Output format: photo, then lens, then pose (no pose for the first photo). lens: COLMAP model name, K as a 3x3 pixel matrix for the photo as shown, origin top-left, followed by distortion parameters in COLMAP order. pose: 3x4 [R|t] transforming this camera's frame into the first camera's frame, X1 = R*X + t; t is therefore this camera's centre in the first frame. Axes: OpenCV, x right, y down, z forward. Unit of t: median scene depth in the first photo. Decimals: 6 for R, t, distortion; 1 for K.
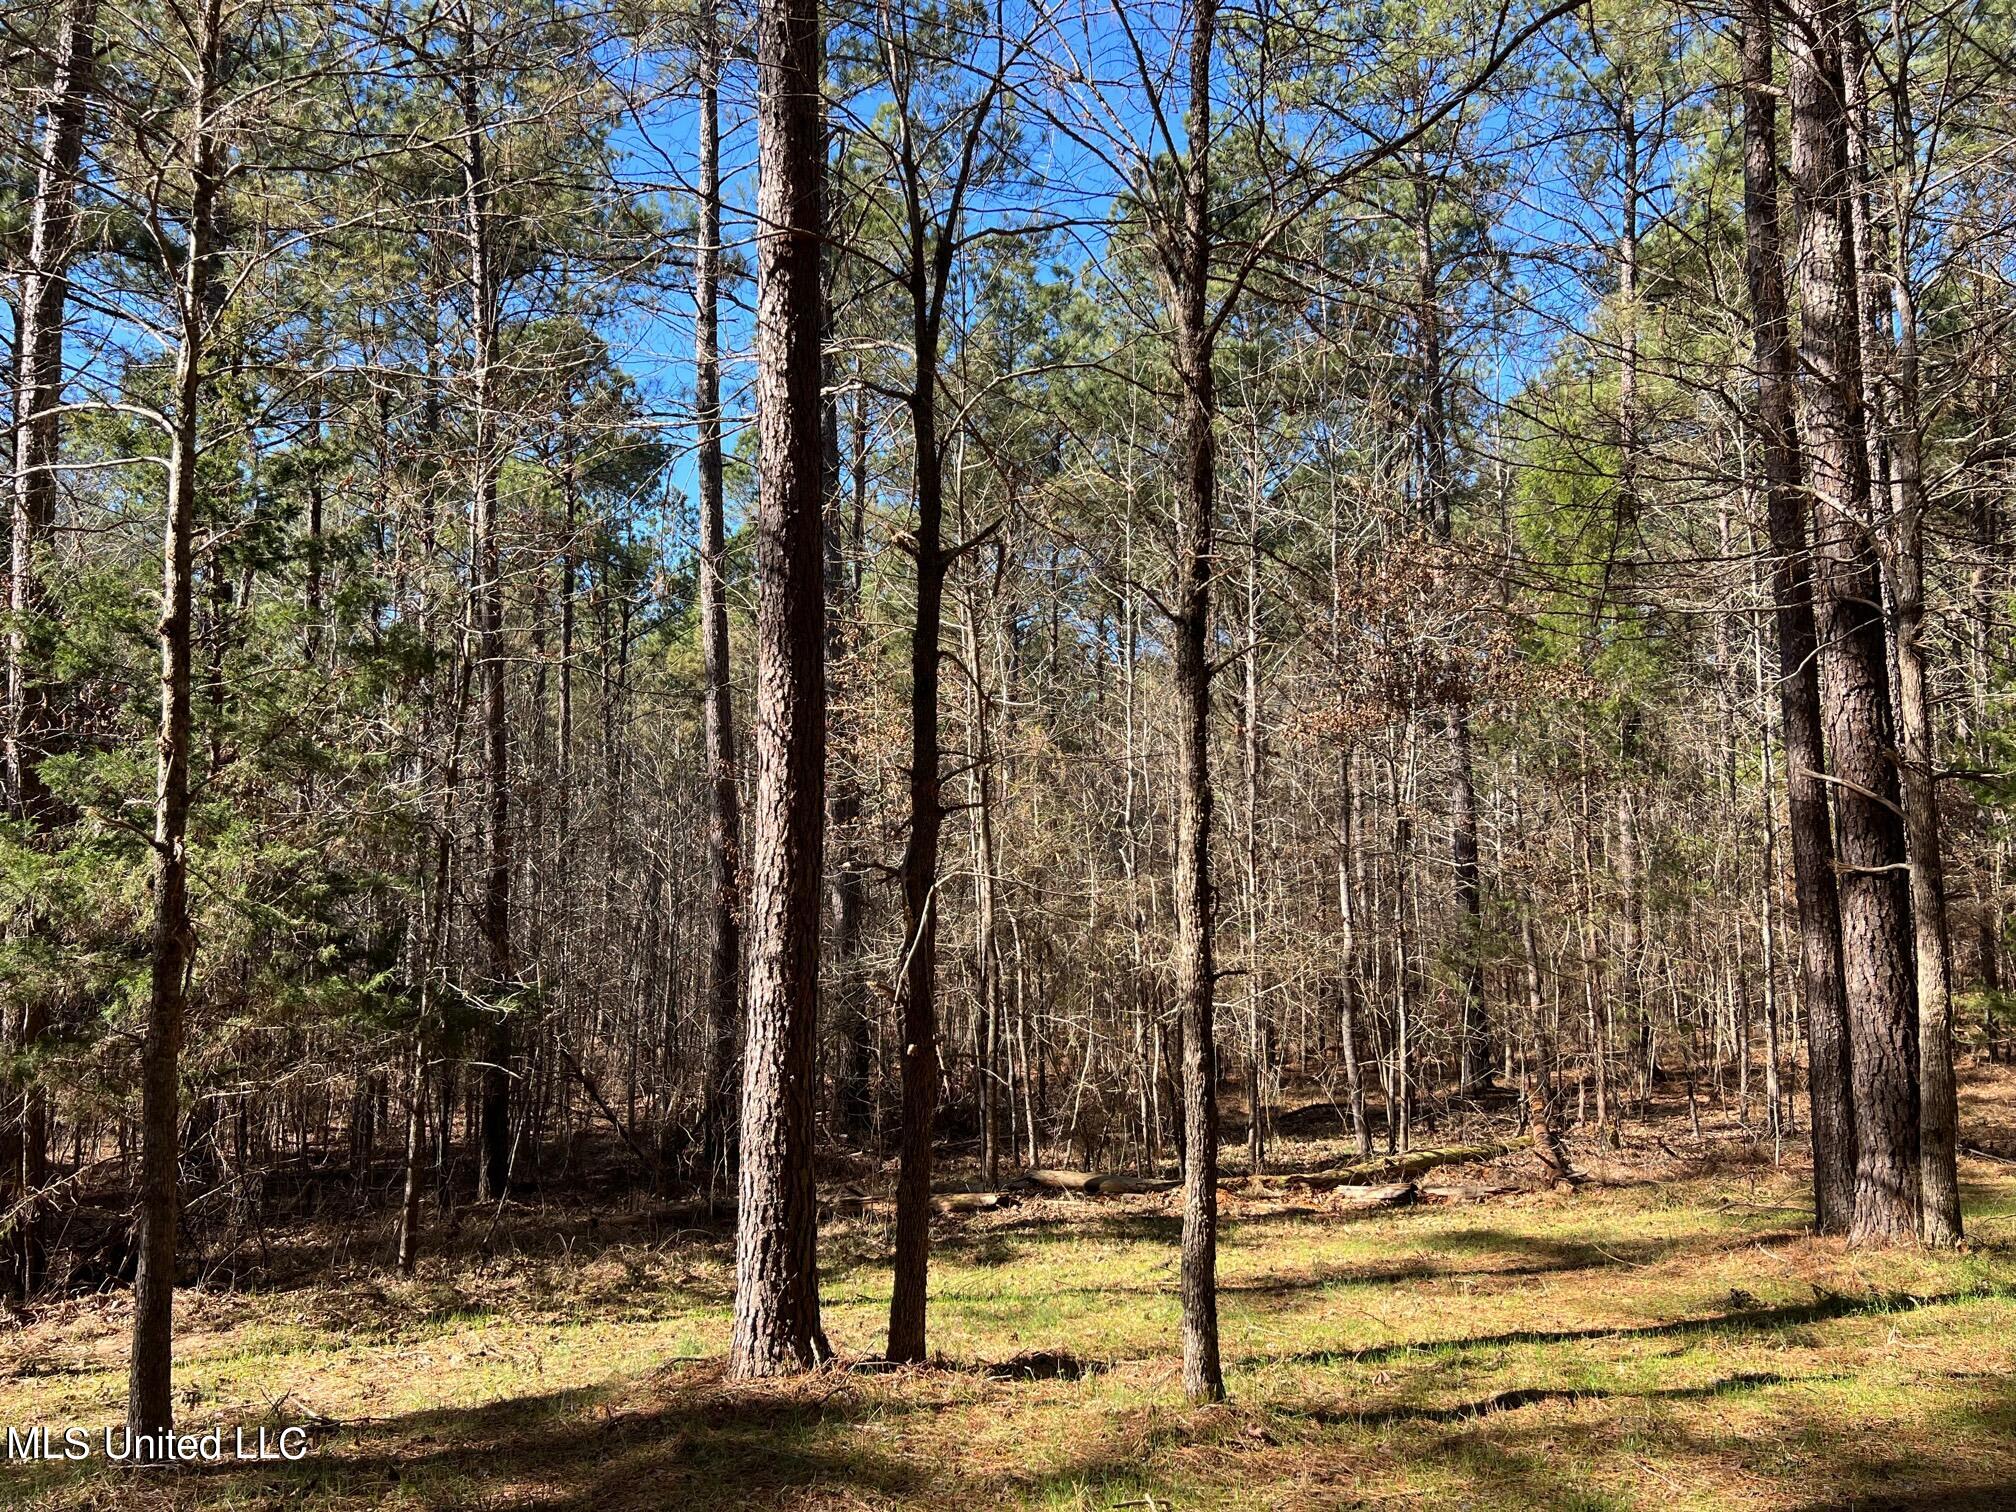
lens RADIAL K [[1525.0, 0, 1009.7], [0, 1525.0, 766.1], [0, 0, 1]] dist [0.044933, -0.048220]
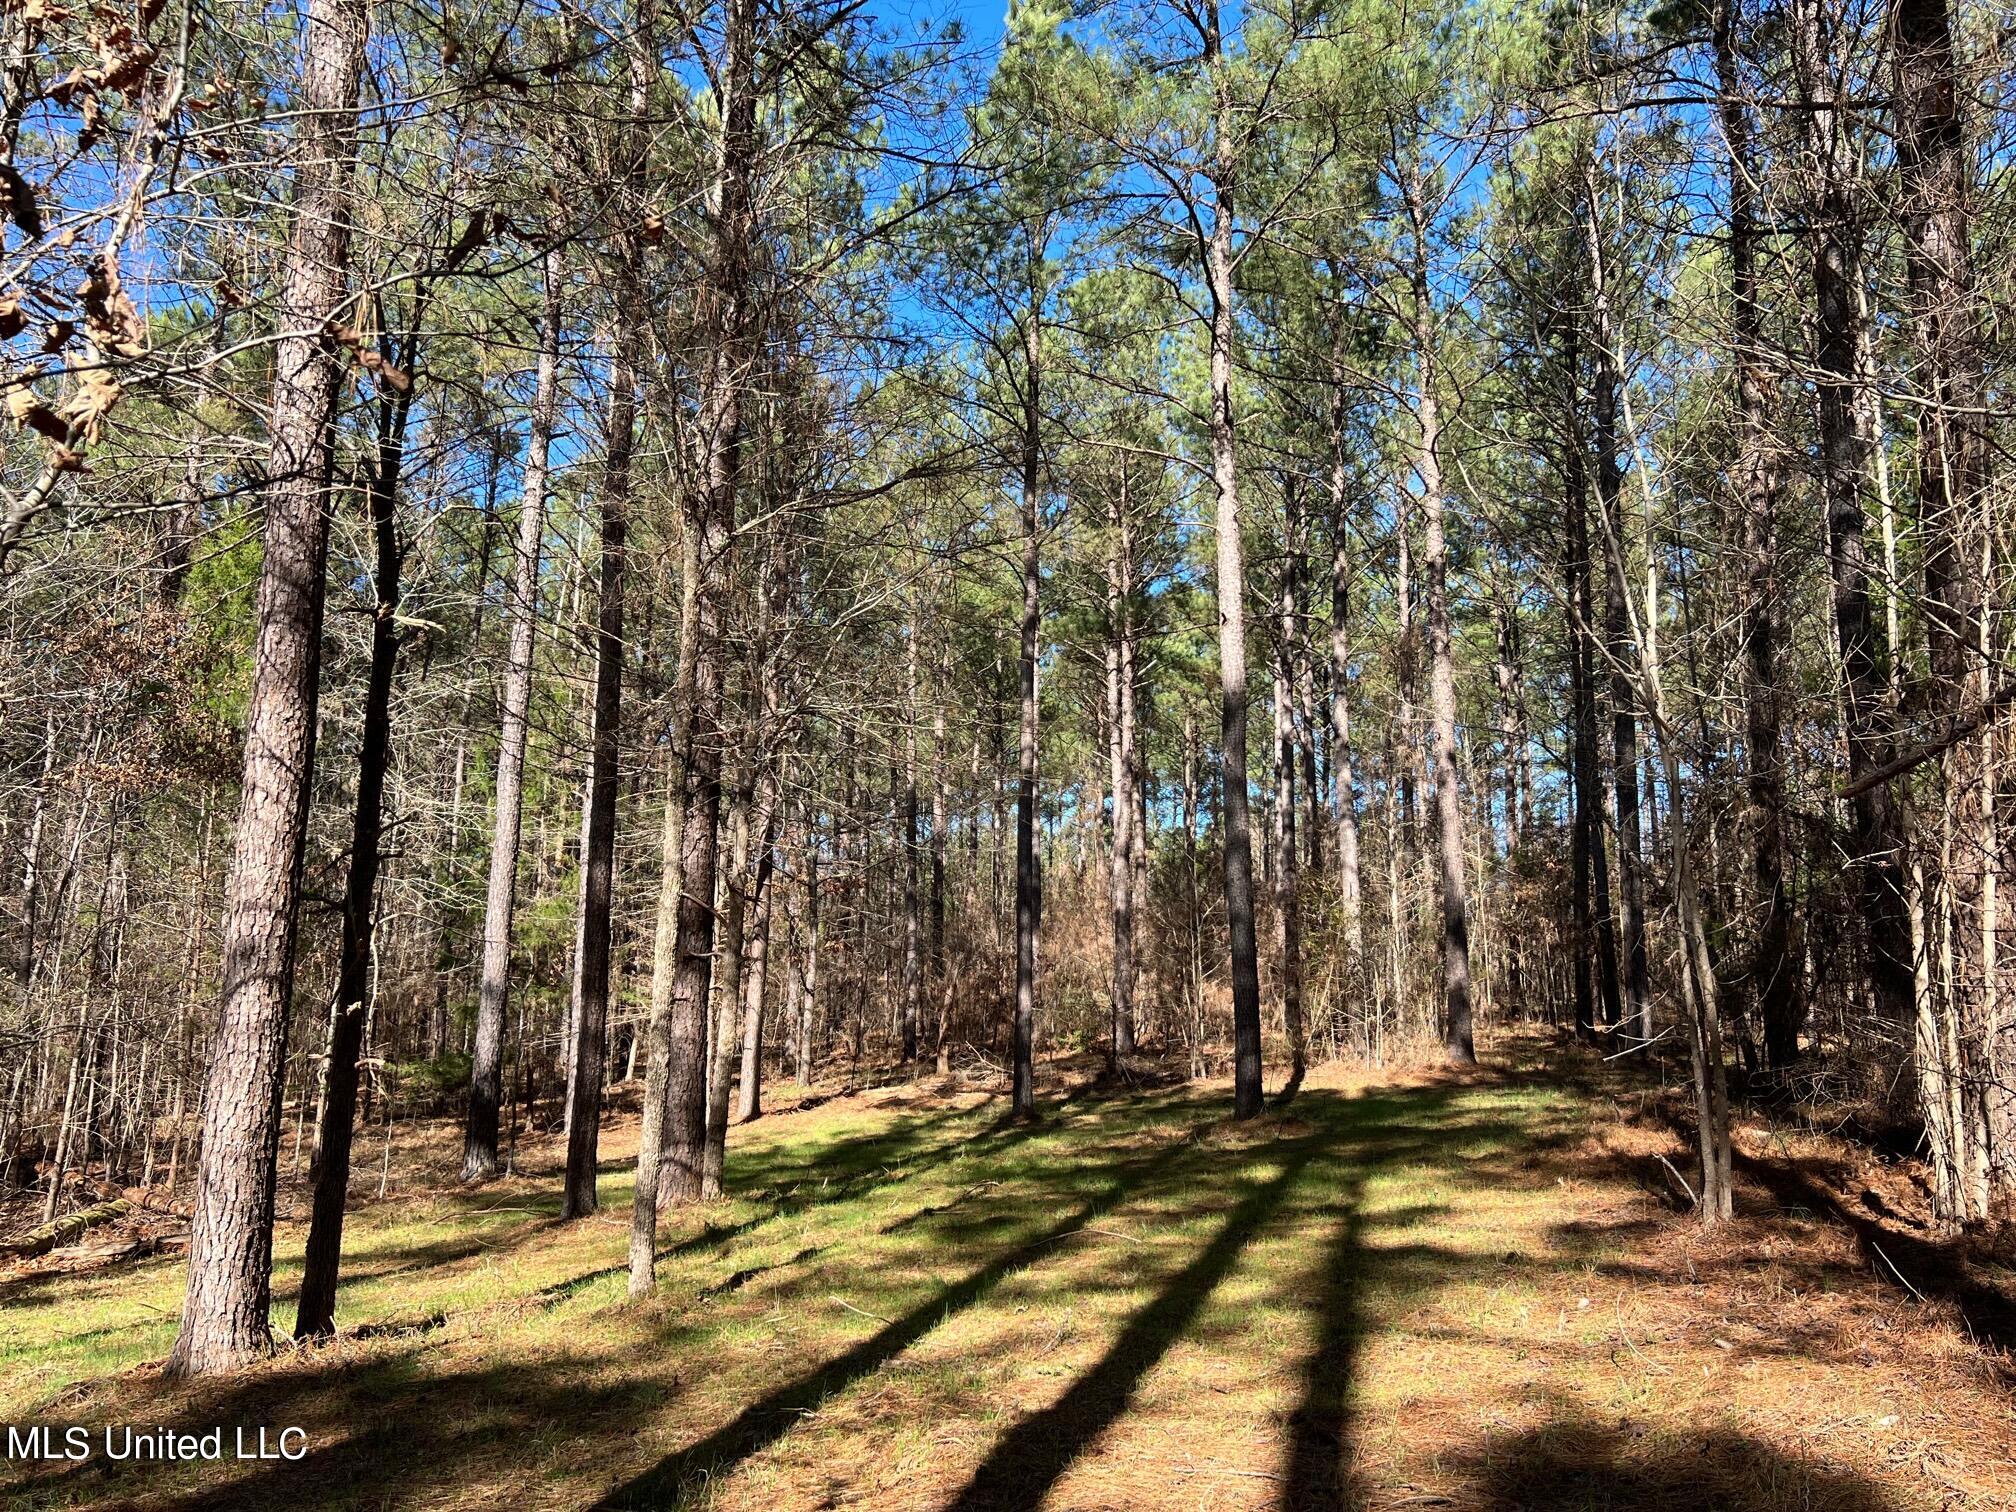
lens RADIAL K [[1509.5, 0, 1008.0], [0, 1509.5, 756.0], [0, 0, 1]] dist [0.044753, -0.055553]
pose [[0.458141, 0.175716, 0.871338, -0.490643], [-0.114798, 0.983753, -0.138027, 0.033848], [-0.881435, -0.036792, 0.470869, 0.021629]]
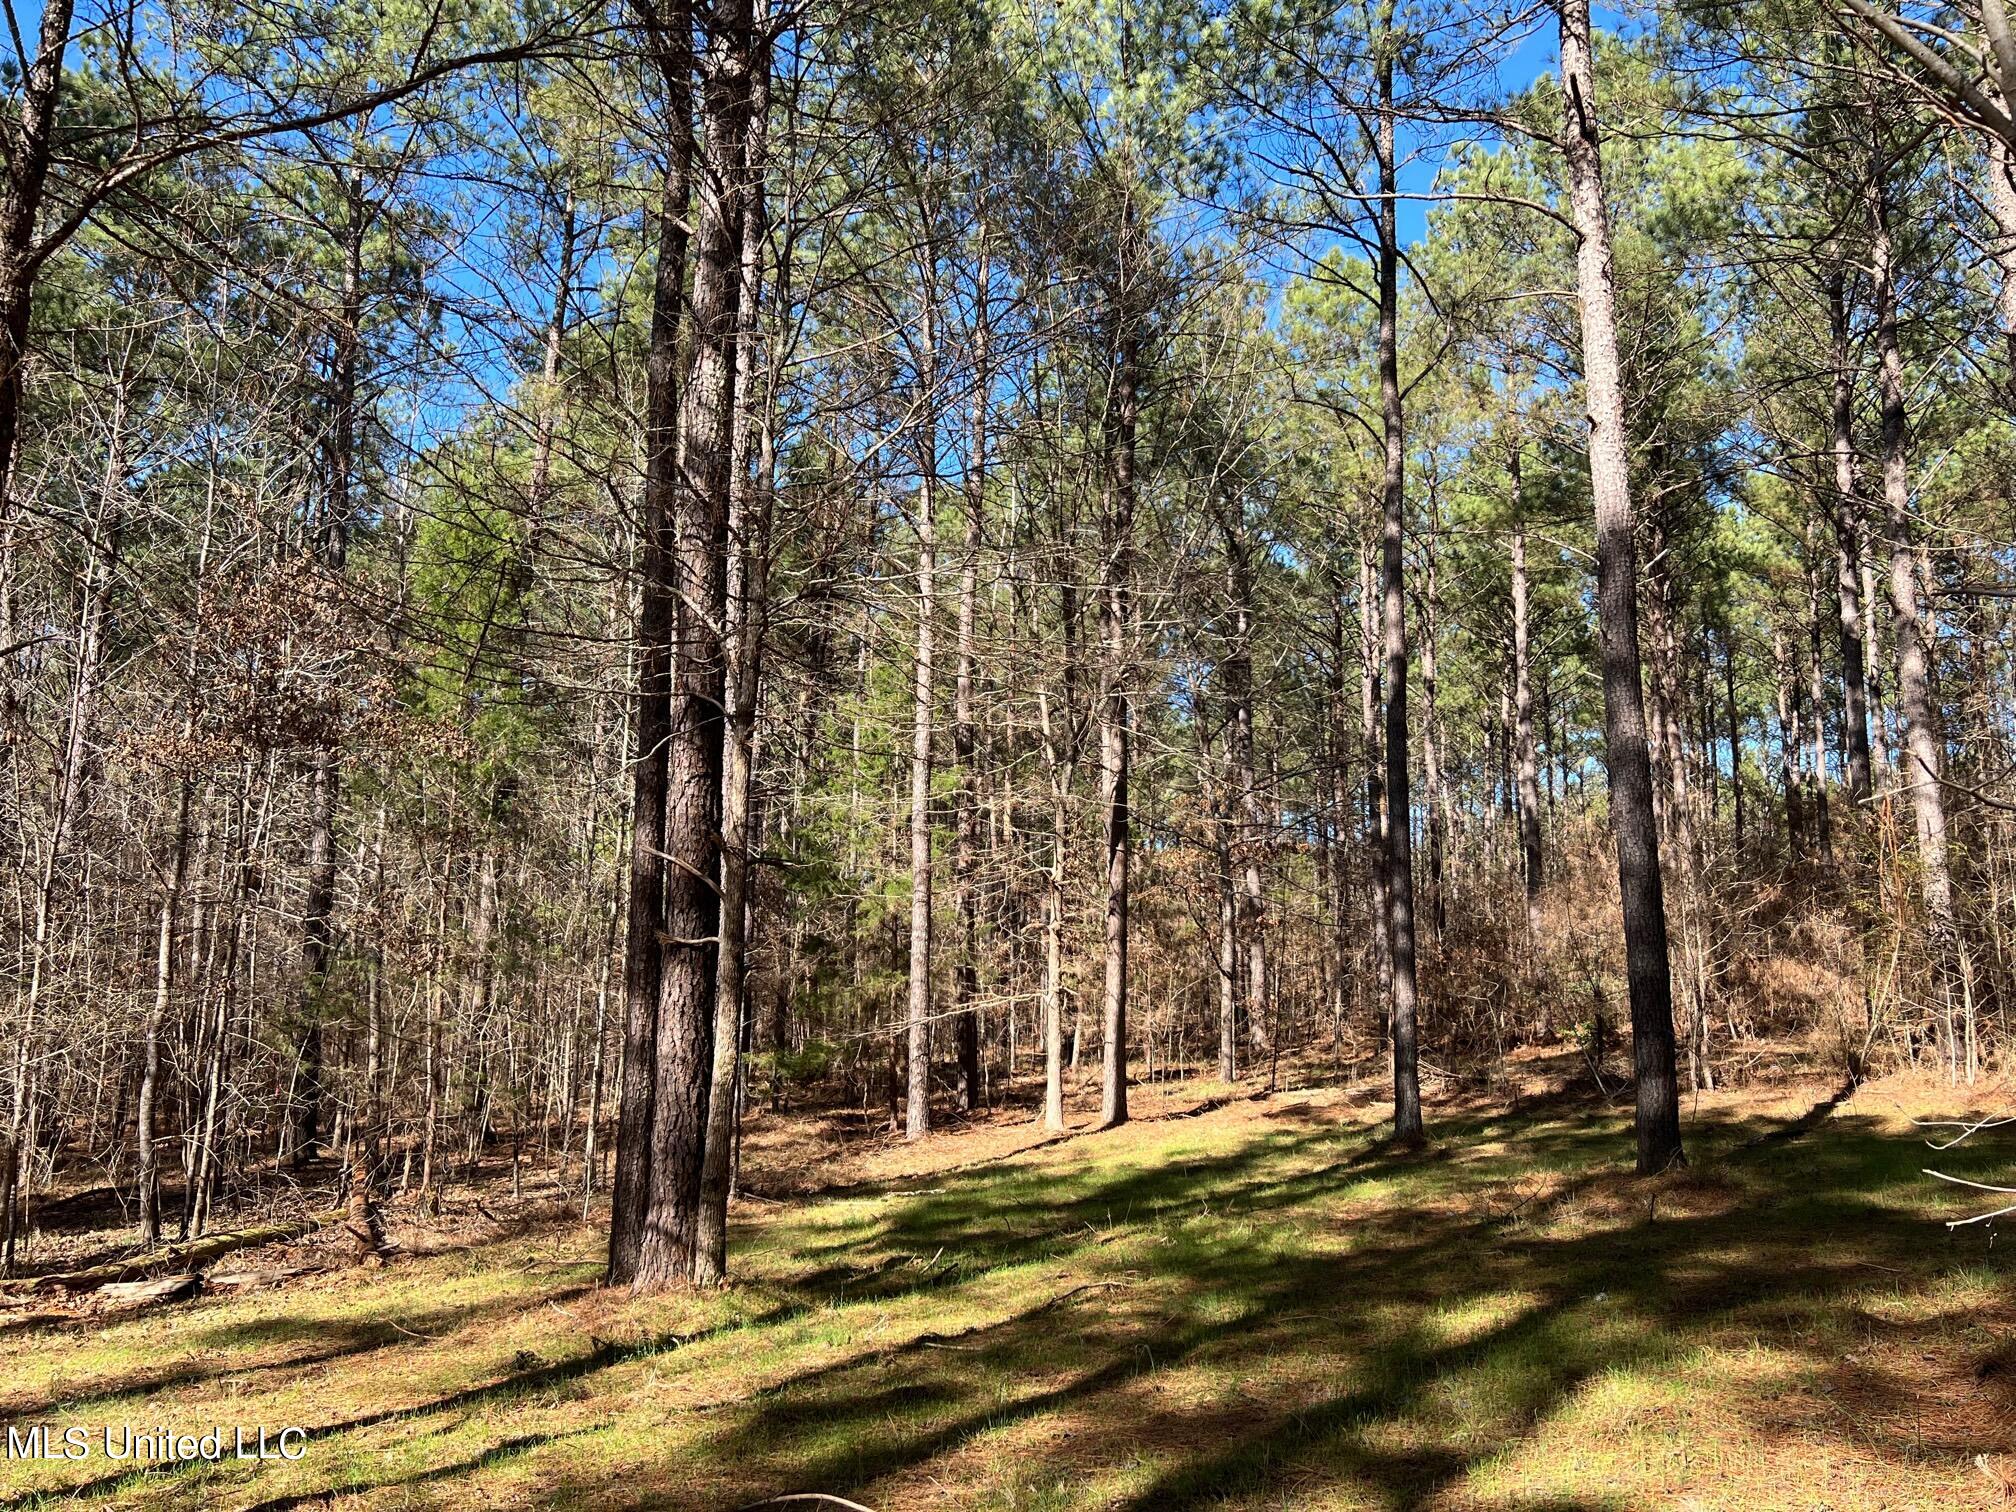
lens RADIAL K [[1509.5, 0, 1008.0], [0, 1509.5, 756.0], [0, 0, 1]] dist [0.044753, -0.055553]
pose [[0.761897, 0.122606, 0.635987, 0.021400], [-0.092351, 0.992452, -0.080692, 0.001256], [-0.641080, 0.002745, 0.767469, 0.017022]]
